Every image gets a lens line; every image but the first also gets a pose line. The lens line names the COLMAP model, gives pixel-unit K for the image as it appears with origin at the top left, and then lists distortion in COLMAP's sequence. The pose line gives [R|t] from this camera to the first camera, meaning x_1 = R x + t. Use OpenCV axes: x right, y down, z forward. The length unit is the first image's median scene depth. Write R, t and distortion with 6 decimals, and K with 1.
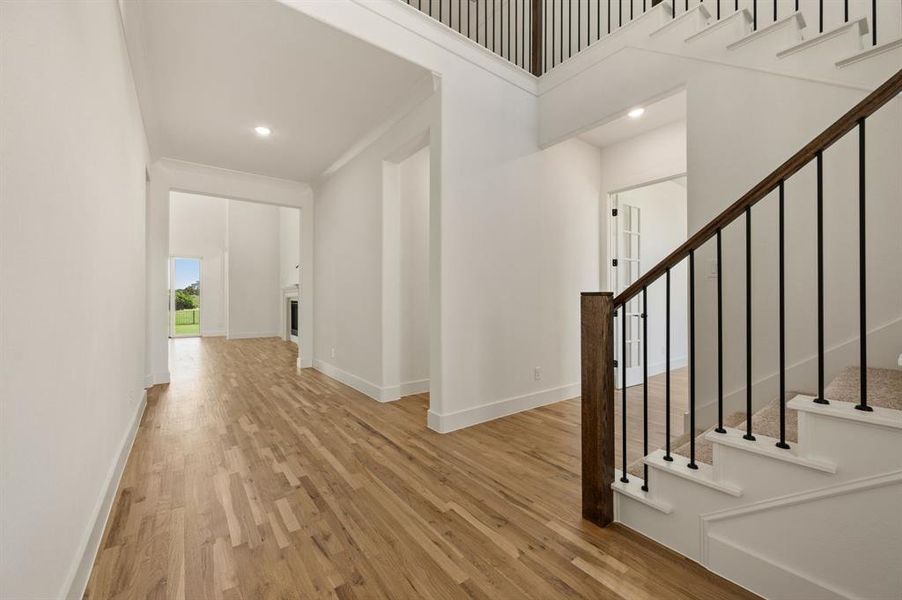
lens RADIAL K [[359.2, 0, 452.1], [0, 359.2, 296.7], [0, 0, 1]] dist [-0.005735, 0.000270]
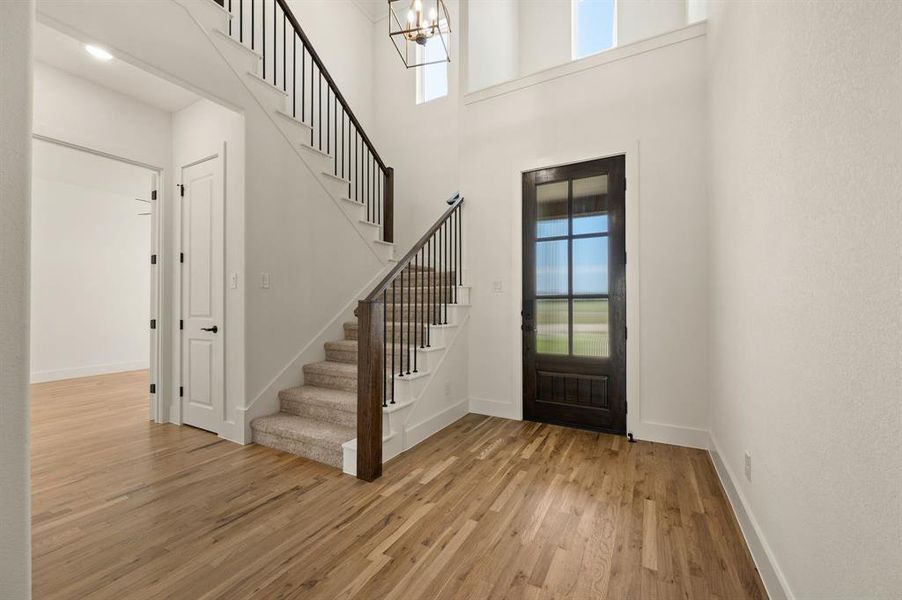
lens RADIAL K [[359.2, 0, 453.5], [0, 359.2, 302.9], [0, 0, 1]] dist [-0.005735, 0.000270]
pose [[-0.416711, 0.006206, 0.909018, -0.877874], [-0.002149, 0.999967, -0.007812, 0.006488], [-0.909037, -0.005209, -0.416684, 1.253818]]
